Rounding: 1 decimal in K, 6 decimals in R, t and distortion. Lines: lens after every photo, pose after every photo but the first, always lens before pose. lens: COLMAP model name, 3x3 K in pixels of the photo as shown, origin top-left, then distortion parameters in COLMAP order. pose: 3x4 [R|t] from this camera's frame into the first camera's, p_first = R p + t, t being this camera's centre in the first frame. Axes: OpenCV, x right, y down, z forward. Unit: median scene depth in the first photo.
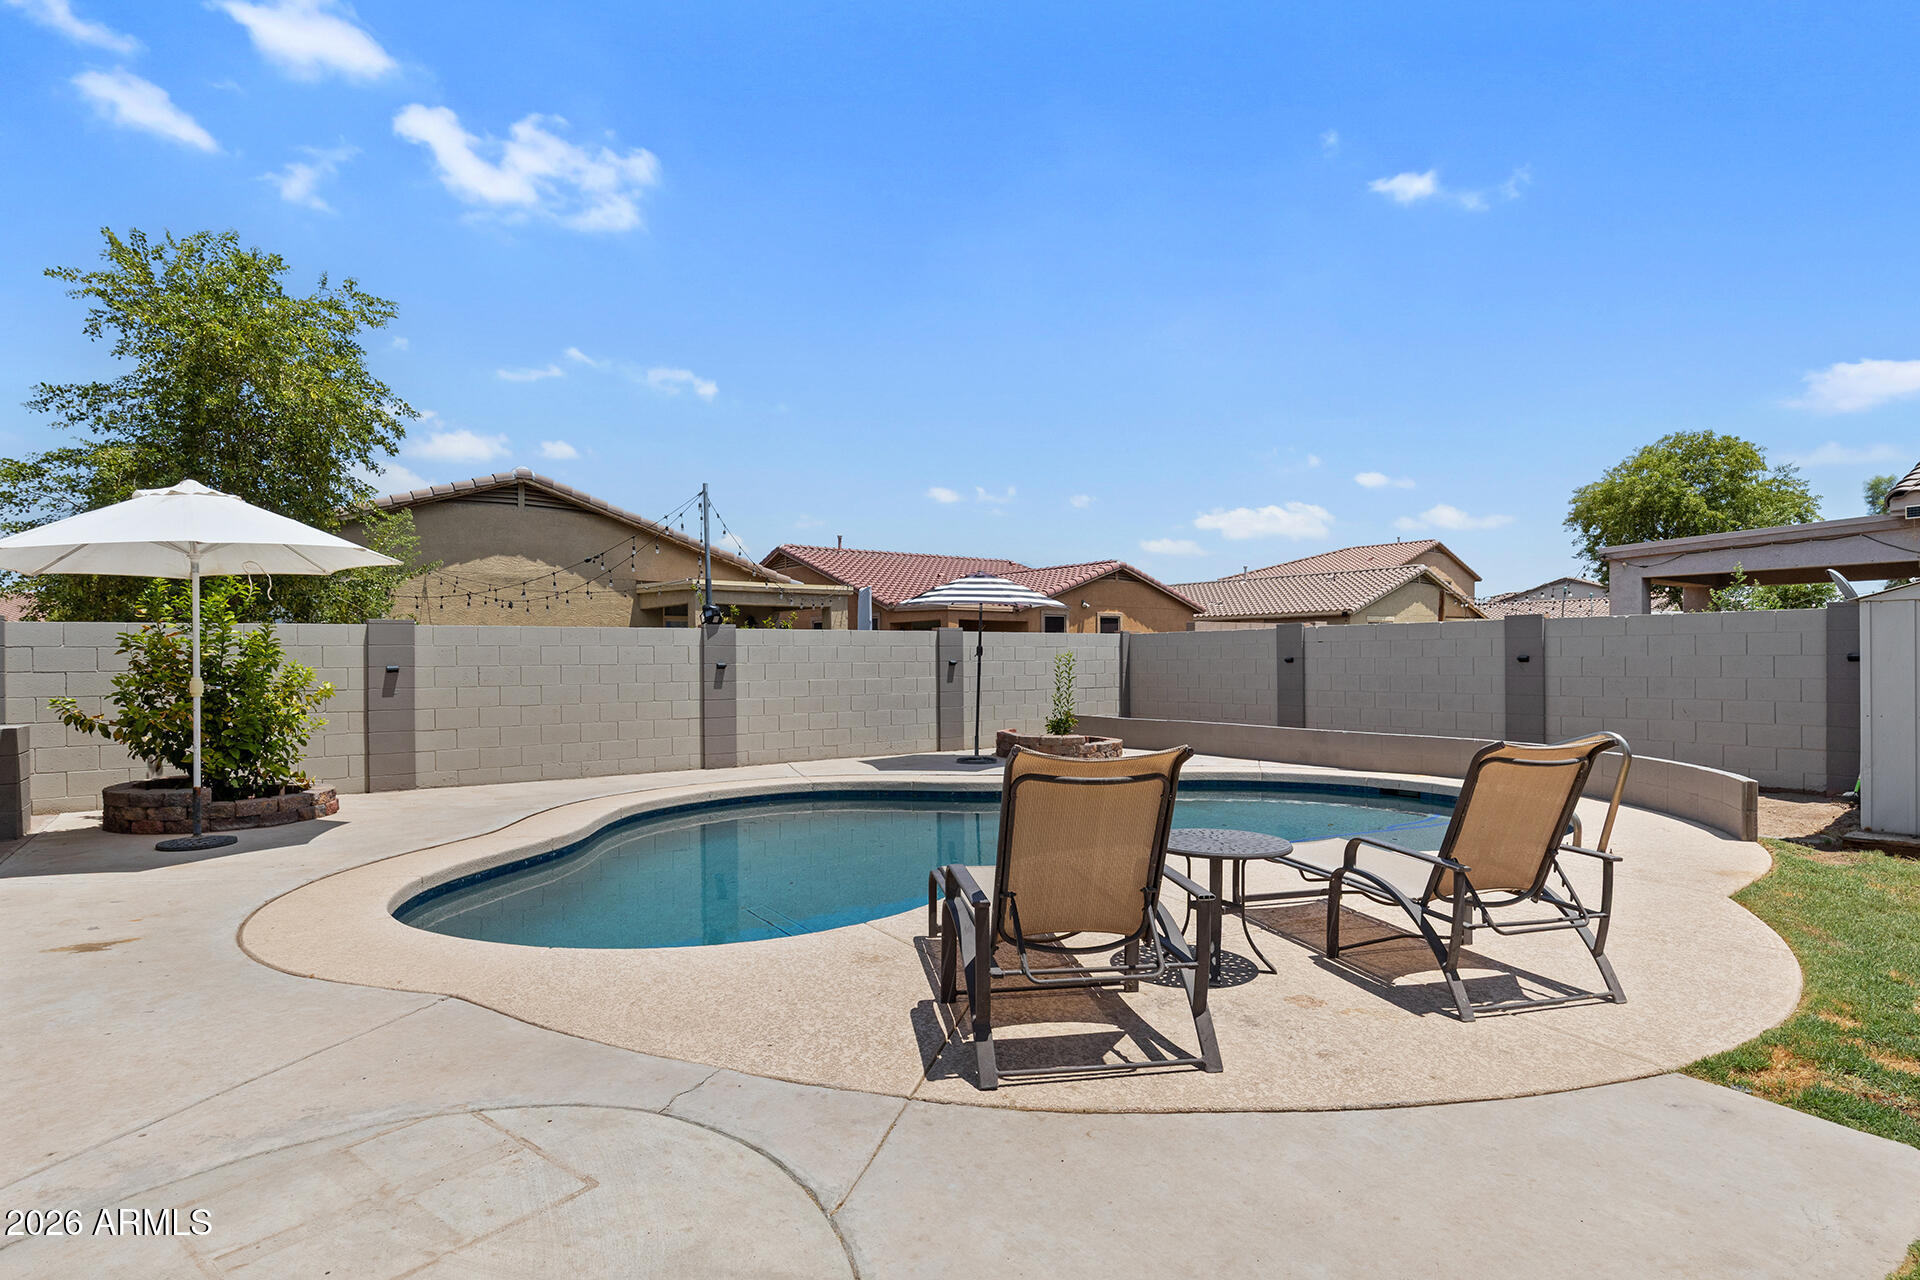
lens RADIAL K [[987.8, 0, 959.6], [0, 987.8, 664.6], [0, 0, 1]] dist [-0.001937, 0.001898]
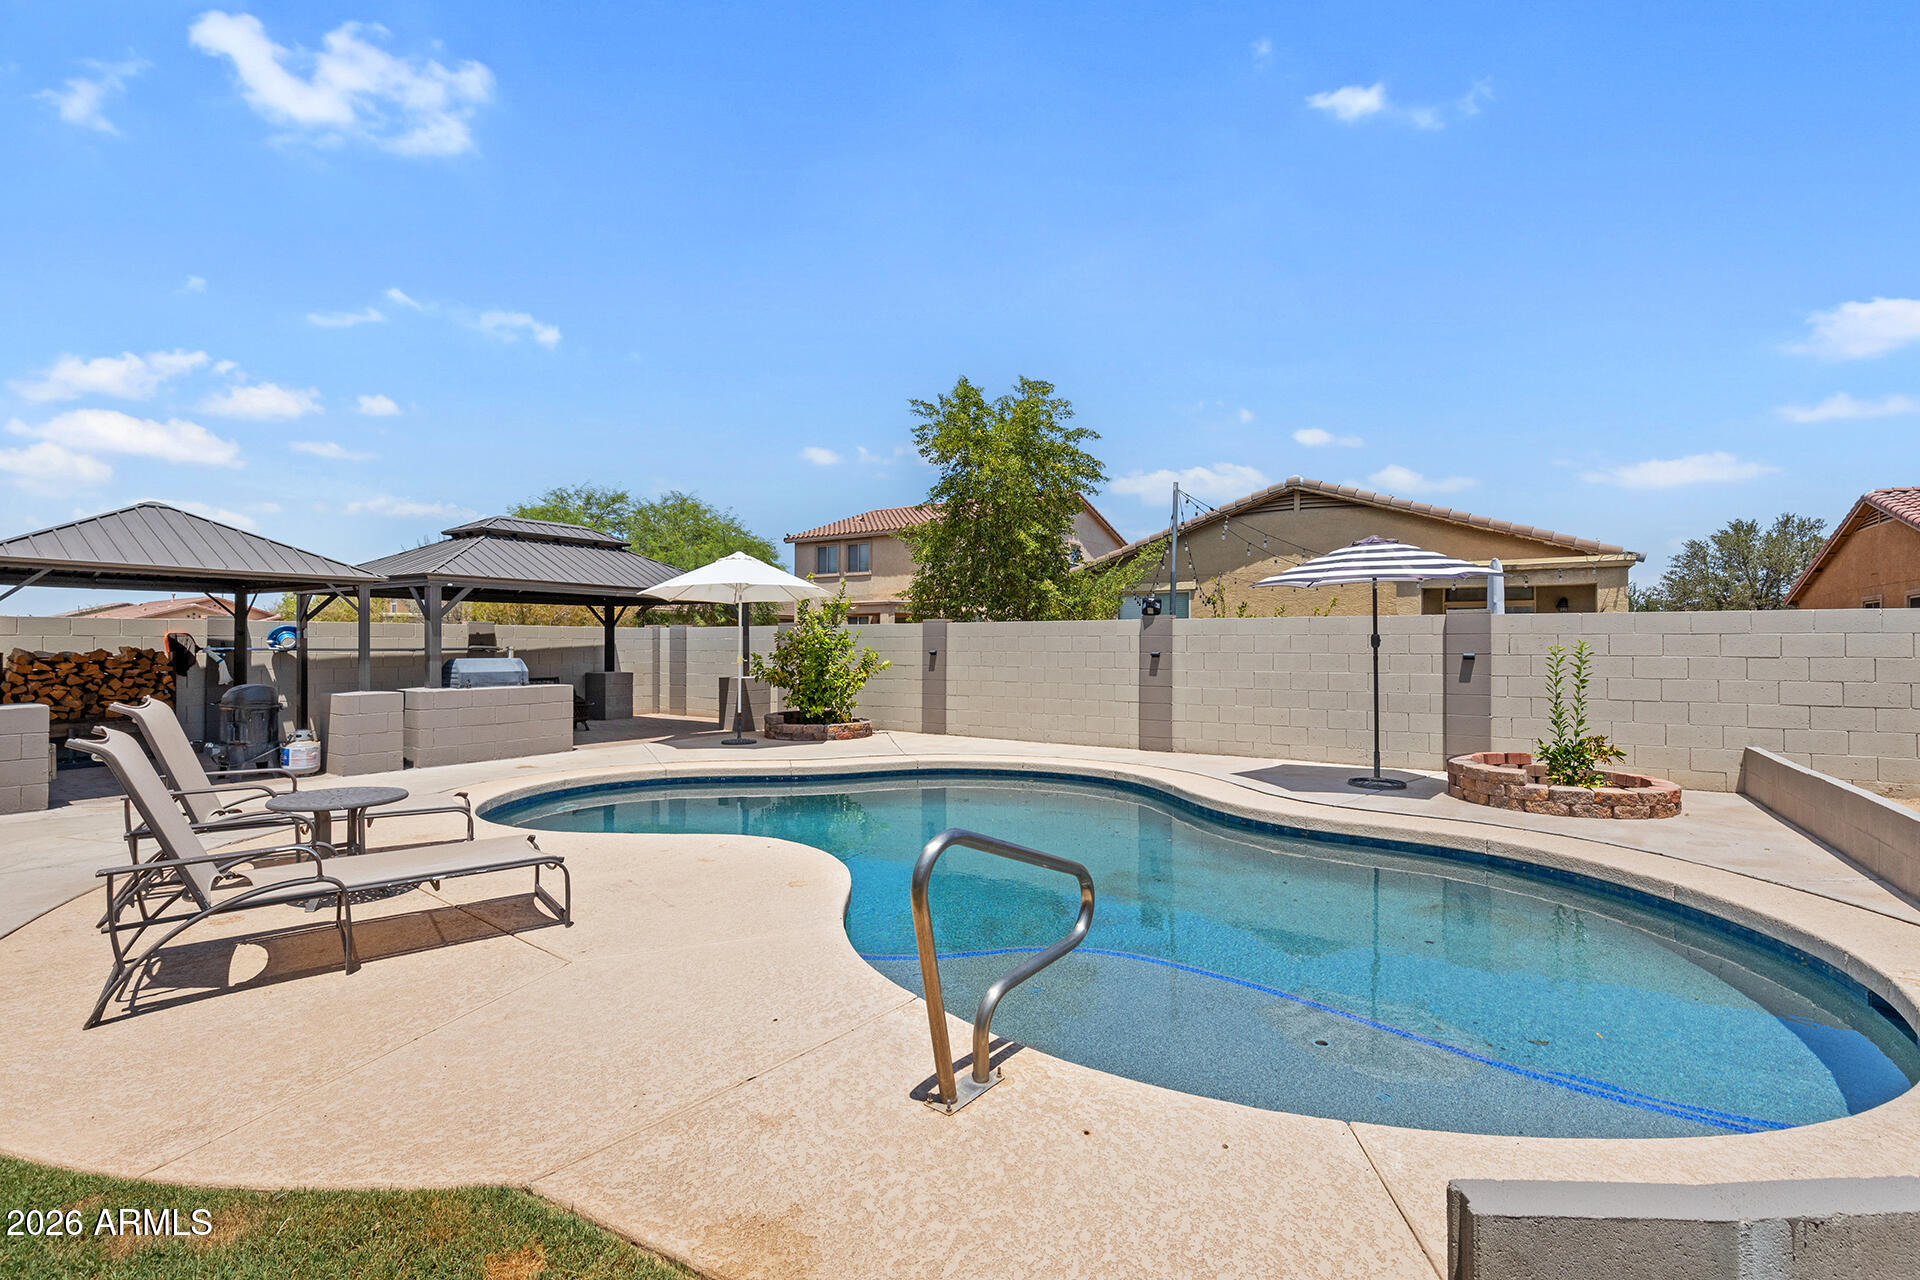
lens RADIAL K [[868.3, 0, 962.7], [0, 868.3, 635.7], [0, 0, 1]] dist [0.011407, -0.003574]
pose [[0.358226, -0.003167, -0.933629, 0.548572], [-0.010979, 0.999911, -0.007604, -0.009265], [0.933570, 0.012974, 0.358159, 0.464126]]
